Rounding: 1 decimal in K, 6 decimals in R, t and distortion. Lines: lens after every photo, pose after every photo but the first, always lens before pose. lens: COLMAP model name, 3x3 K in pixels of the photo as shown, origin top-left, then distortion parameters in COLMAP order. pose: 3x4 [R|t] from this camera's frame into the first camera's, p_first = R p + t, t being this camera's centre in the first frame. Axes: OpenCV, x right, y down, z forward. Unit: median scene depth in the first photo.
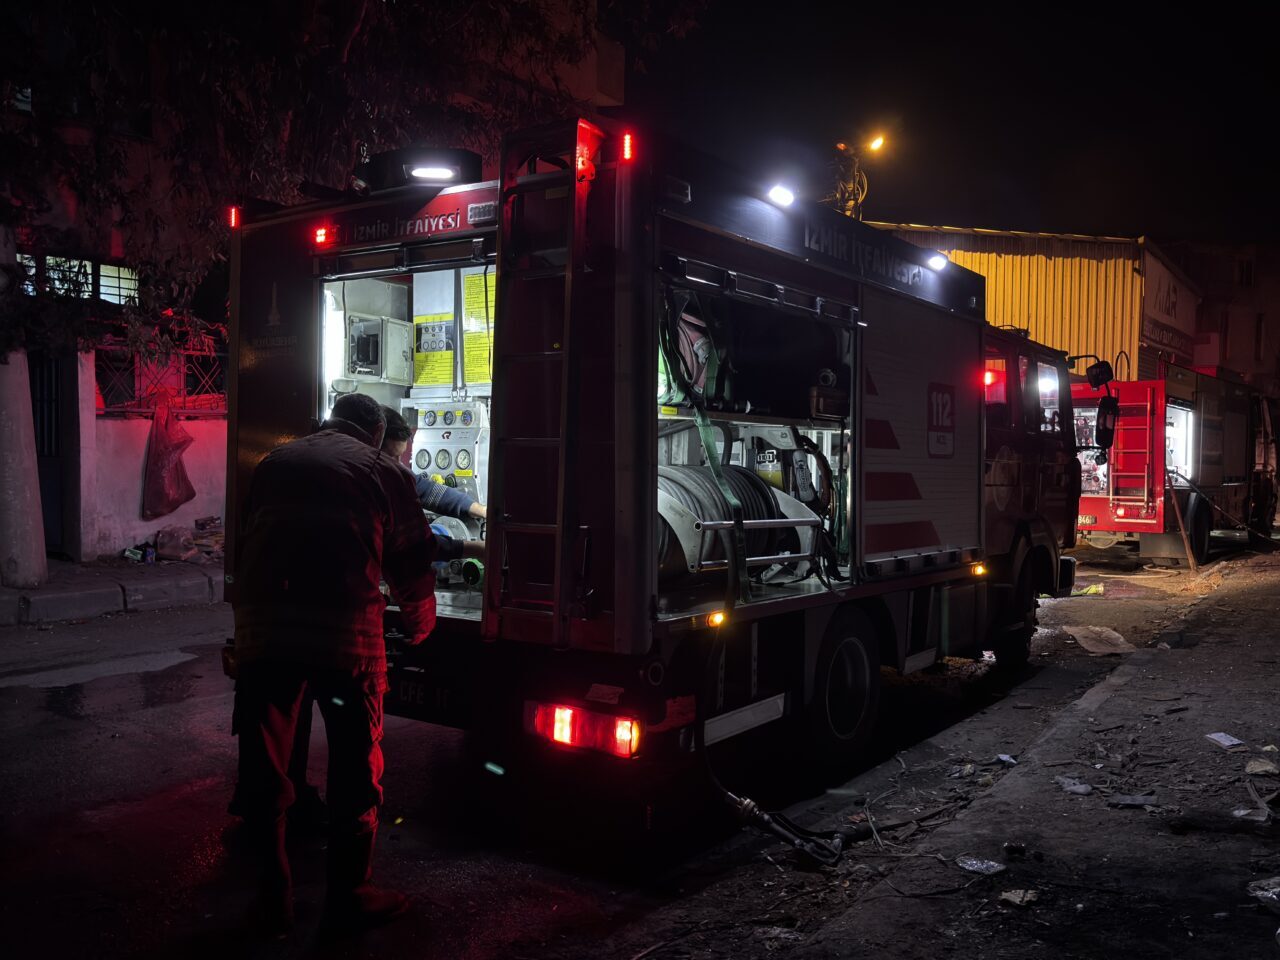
lens RADIAL K [[1145.2, 0, 640.0], [0, 1145.2, 480.0], [0, 0, 1]] dist [0.007085, 0.004077]
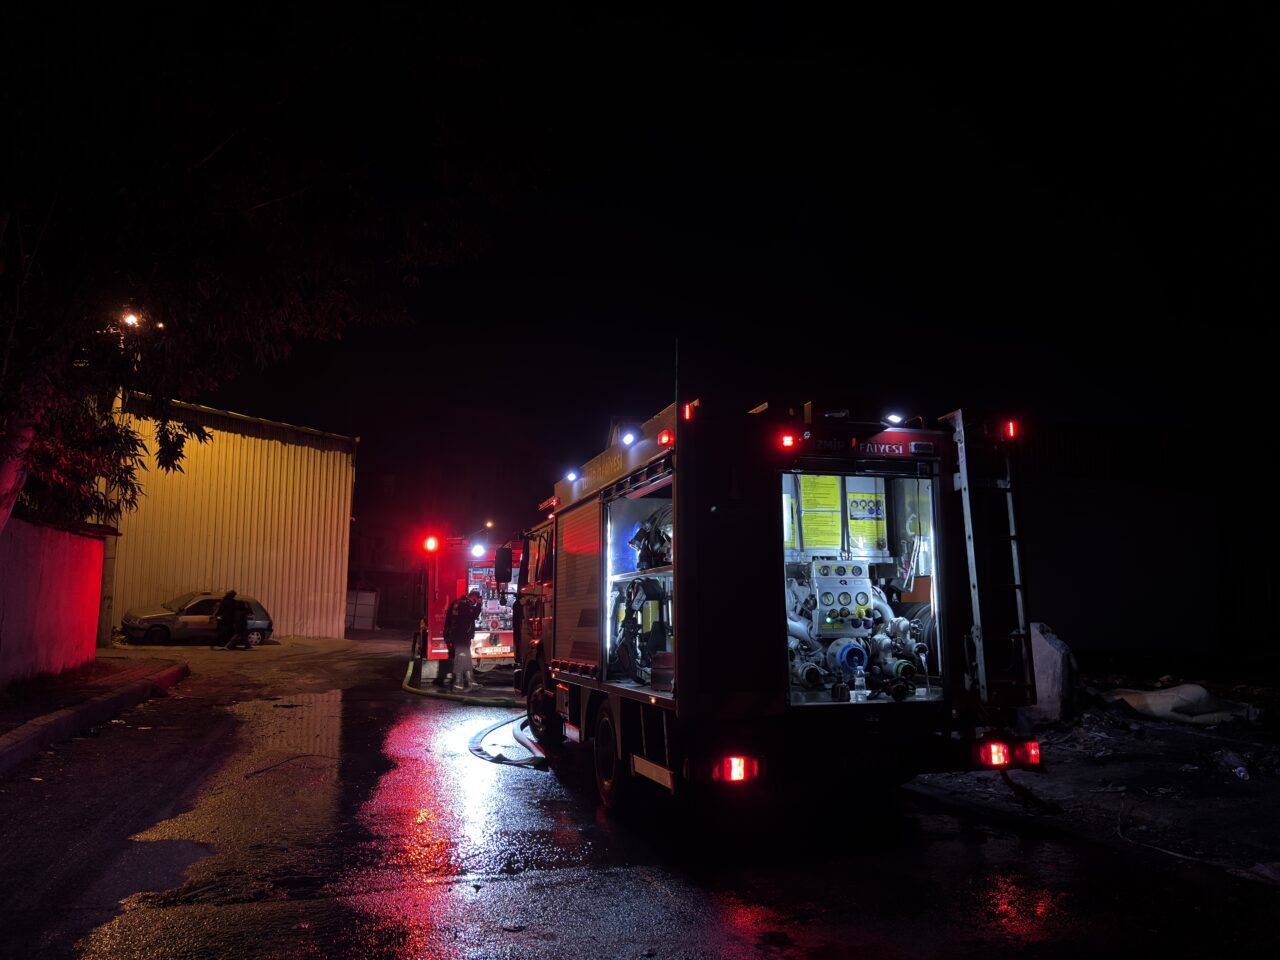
lens RADIAL K [[957.3, 0, 640.0], [0, 957.3, 480.0], [0, 0, 1]] dist [0.025524, -0.046094]
pose [[0.632915, 0.086965, 0.769322, -1.315633], [0.030593, 0.990086, -0.137089, -0.008353], [-0.773617, 0.110302, 0.623980, 0.410140]]
